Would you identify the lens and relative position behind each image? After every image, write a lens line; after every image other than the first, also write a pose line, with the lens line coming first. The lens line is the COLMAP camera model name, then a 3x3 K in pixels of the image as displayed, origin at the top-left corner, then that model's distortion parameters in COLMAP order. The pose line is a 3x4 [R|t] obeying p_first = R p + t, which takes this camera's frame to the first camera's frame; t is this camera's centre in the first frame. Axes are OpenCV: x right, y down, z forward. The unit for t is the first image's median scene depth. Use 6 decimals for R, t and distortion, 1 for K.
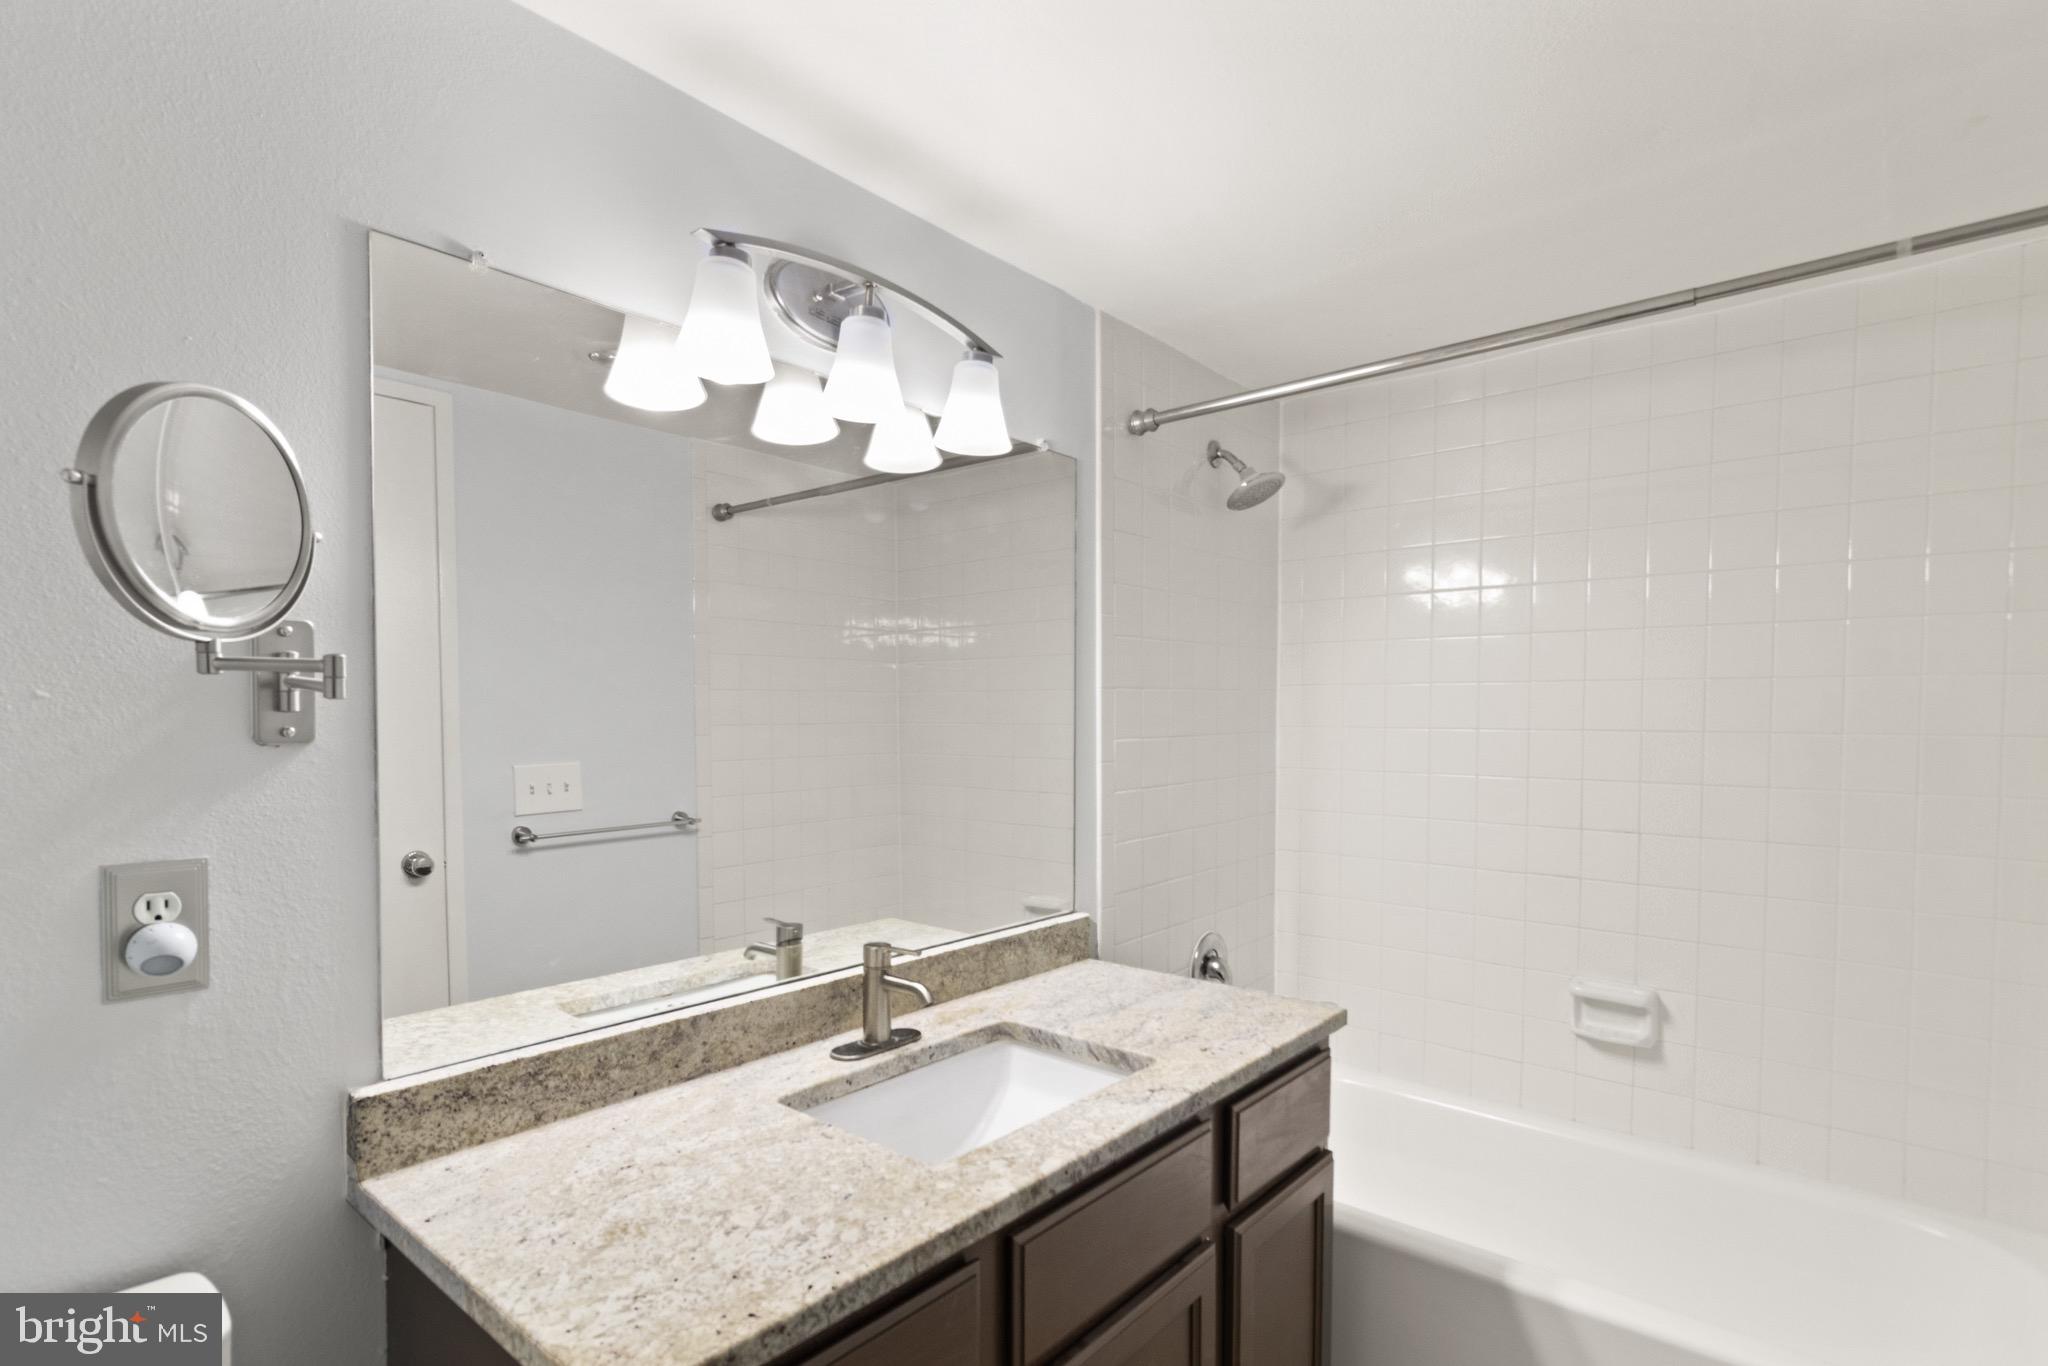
lens RADIAL K [[968.4, 0, 1002.8], [0, 968.4, 682.4], [0, 0, 1]] dist [0.004257, -0.002051]
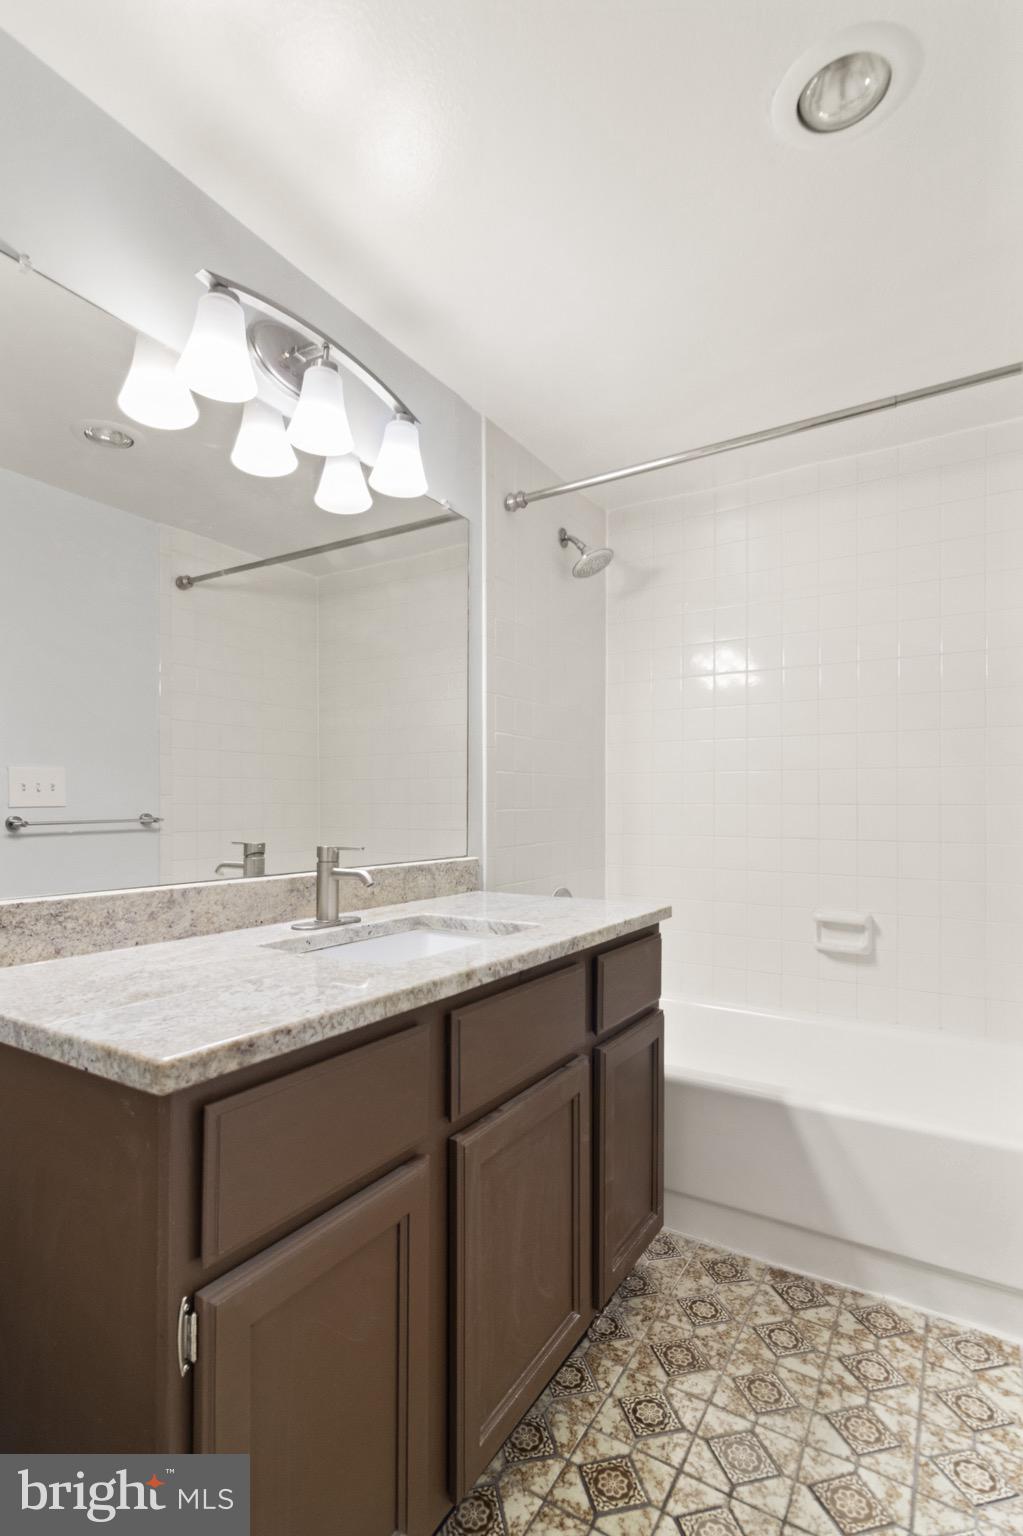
lens RADIAL K [[726.3, 0, 457.6], [0, 726.3, 802.6], [0, 0, 1]] dist [0.004257, -0.002051]
pose [[0.991798, 0.005373, 0.127706, -0.078648], [0.000070, 0.999093, -0.042582, 0.242845], [-0.127819, 0.042242, 0.990898, 0.015930]]
